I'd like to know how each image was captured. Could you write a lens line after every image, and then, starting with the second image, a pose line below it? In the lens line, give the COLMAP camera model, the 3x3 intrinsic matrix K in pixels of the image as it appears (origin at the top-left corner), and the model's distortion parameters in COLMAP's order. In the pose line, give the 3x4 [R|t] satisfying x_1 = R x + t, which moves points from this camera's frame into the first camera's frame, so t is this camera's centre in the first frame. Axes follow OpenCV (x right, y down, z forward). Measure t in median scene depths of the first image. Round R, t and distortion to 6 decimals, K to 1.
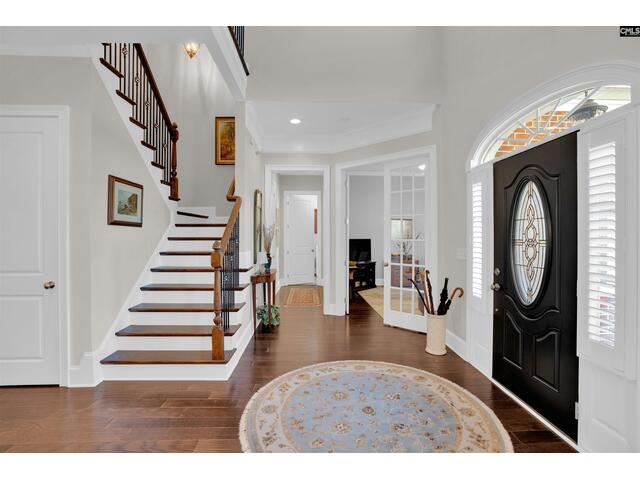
lens RADIAL K [[298.4, 0, 320.5], [0, 298.4, 236.4], [0, 0, 1]] dist [-0.071316, 0.027194]
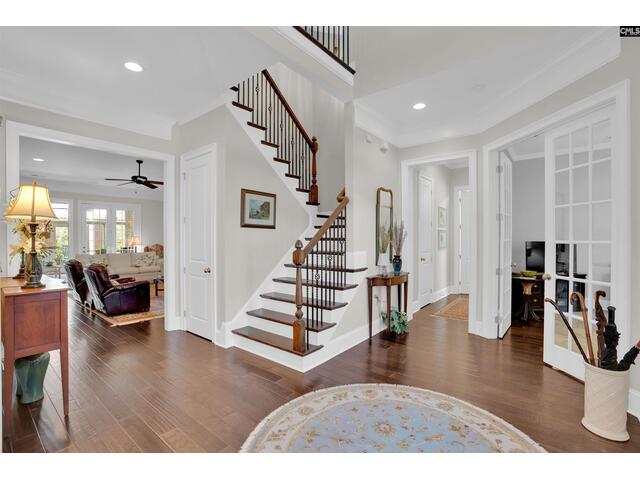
lens RADIAL K [[298.4, 0, 320.5], [0, 298.4, 236.4], [0, 0, 1]] dist [-0.071316, 0.027194]
pose [[0.757975, -0.004727, -0.652267, 0.318735], [-0.002234, 0.999949, -0.009842, 0.010342], [0.652280, 0.008918, 0.757925, 0.179201]]
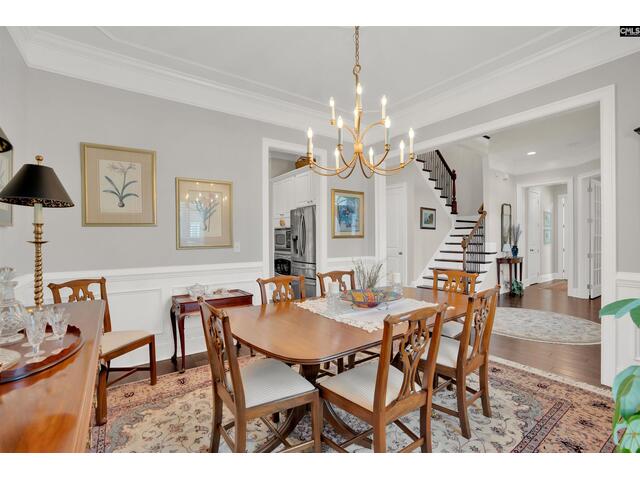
lens RADIAL K [[298.4, 0, 320.5], [0, 298.4, 236.4], [0, 0, 1]] dist [-0.071316, 0.027194]
pose [[0.553883, -0.007092, -0.832564, 0.625110], [-0.000757, 0.999959, -0.009021, 0.032957], [0.832594, 0.005627, 0.553855, -0.767648]]
